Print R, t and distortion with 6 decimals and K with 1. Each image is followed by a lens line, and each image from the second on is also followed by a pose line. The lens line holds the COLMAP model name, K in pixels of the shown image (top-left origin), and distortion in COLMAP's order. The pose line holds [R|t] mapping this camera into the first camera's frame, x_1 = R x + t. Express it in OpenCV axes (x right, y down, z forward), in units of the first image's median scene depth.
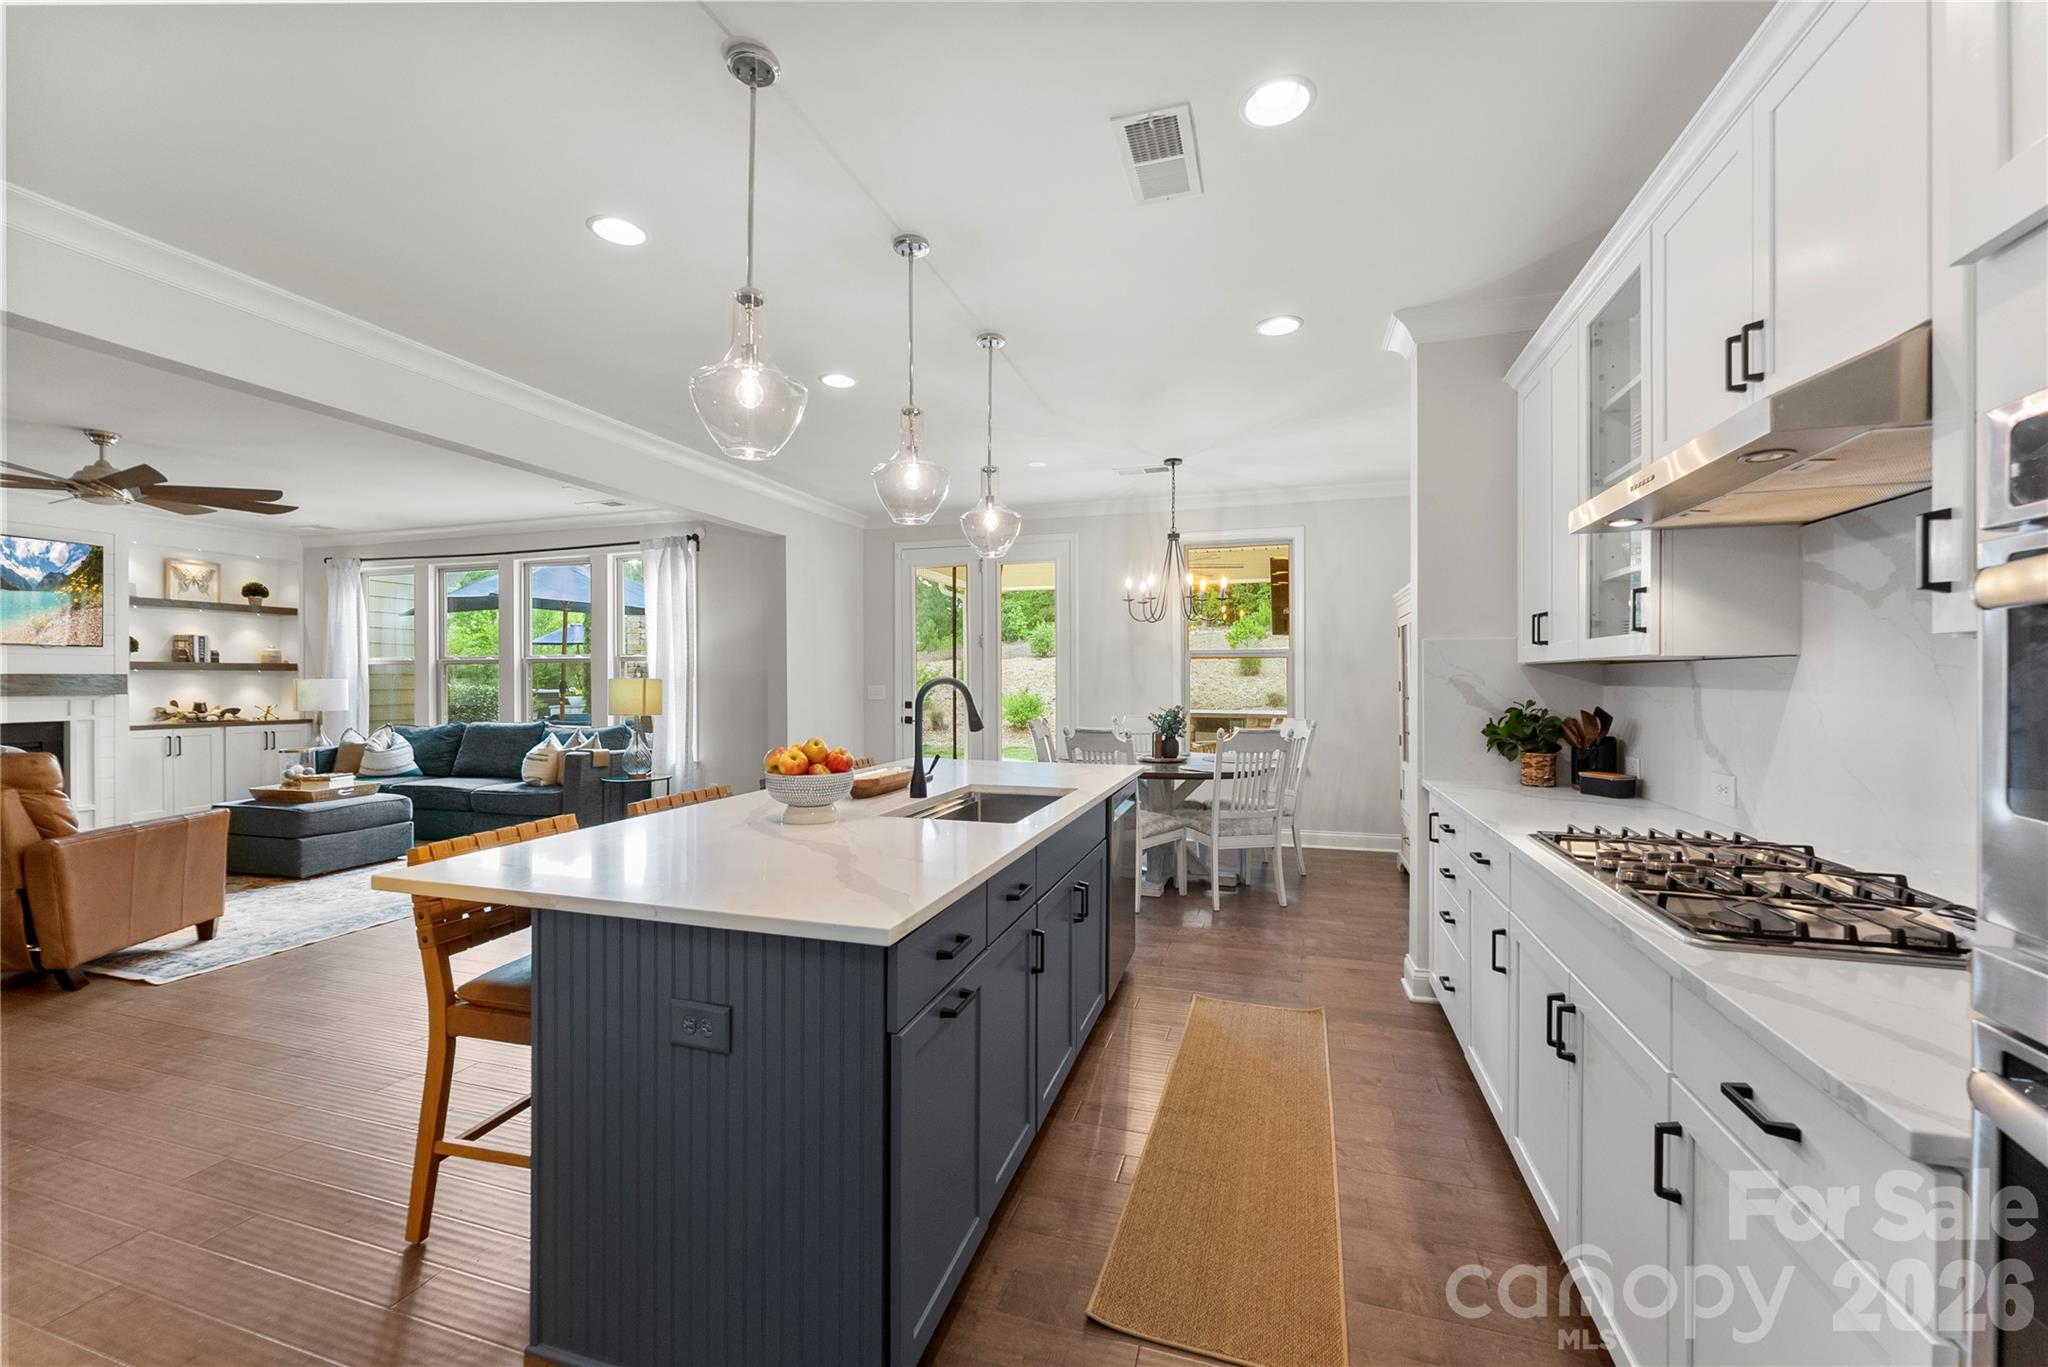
lens RADIAL K [[830.3, 0, 1014.7], [0, 830.3, 677.0], [0, 0, 1]] dist [-0.000857, -0.000129]
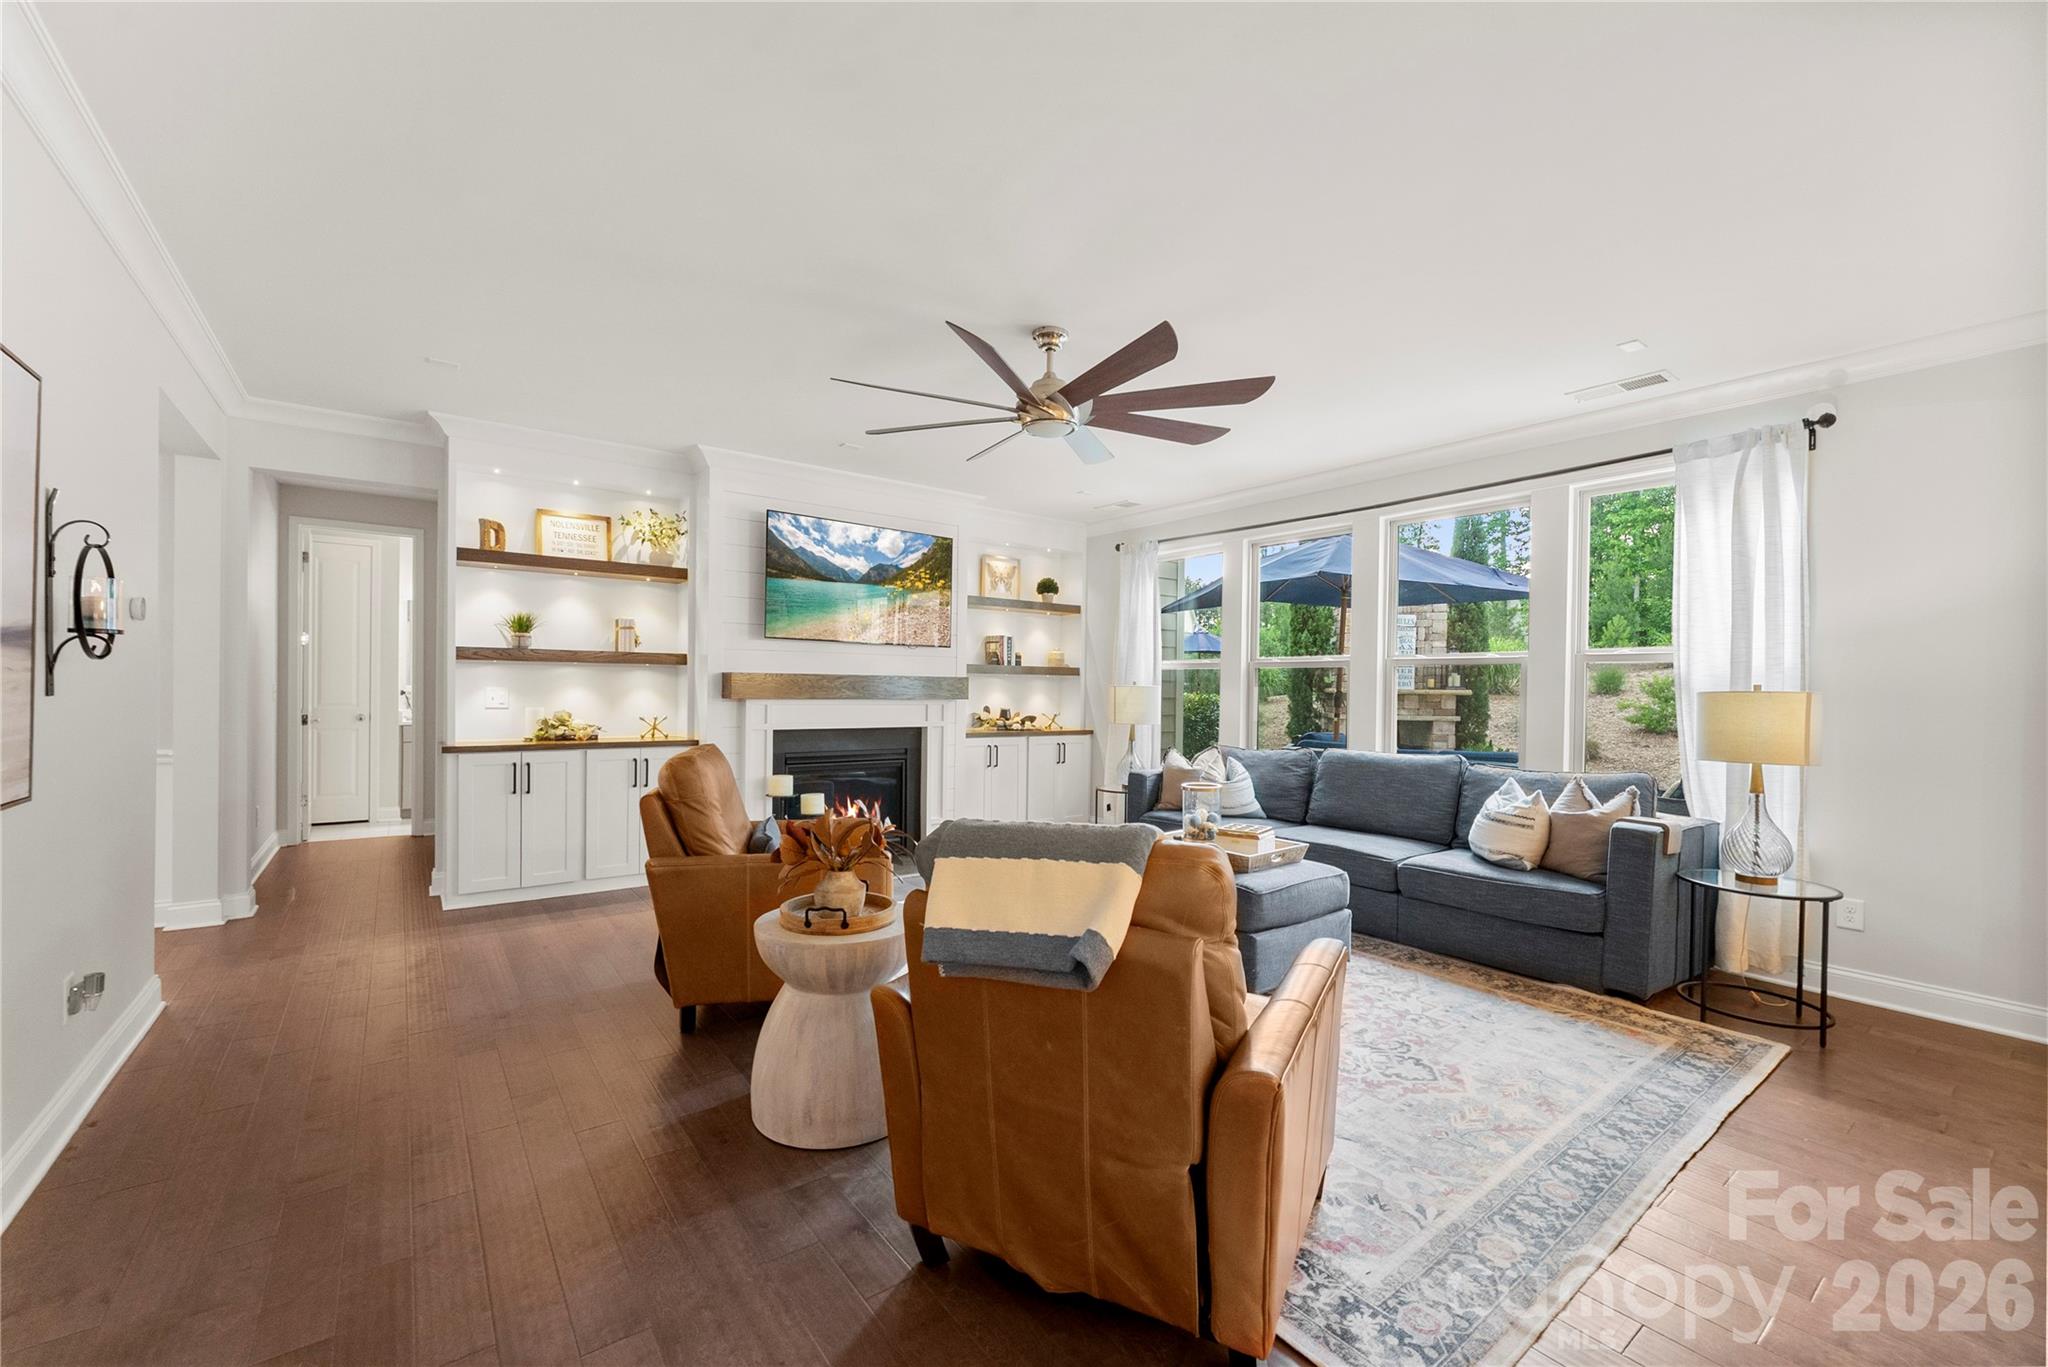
lens RADIAL K [[850.8, 0, 1020.9], [0, 850.8, 670.7], [0, 0, 1]] dist [-0.001015, -0.000125]
pose [[0.811147, 0.002822, -0.584835, -0.415307], [-0.014768, 0.999768, -0.015659, 0.002834], [0.584655, 0.021339, 0.811001, 0.240665]]
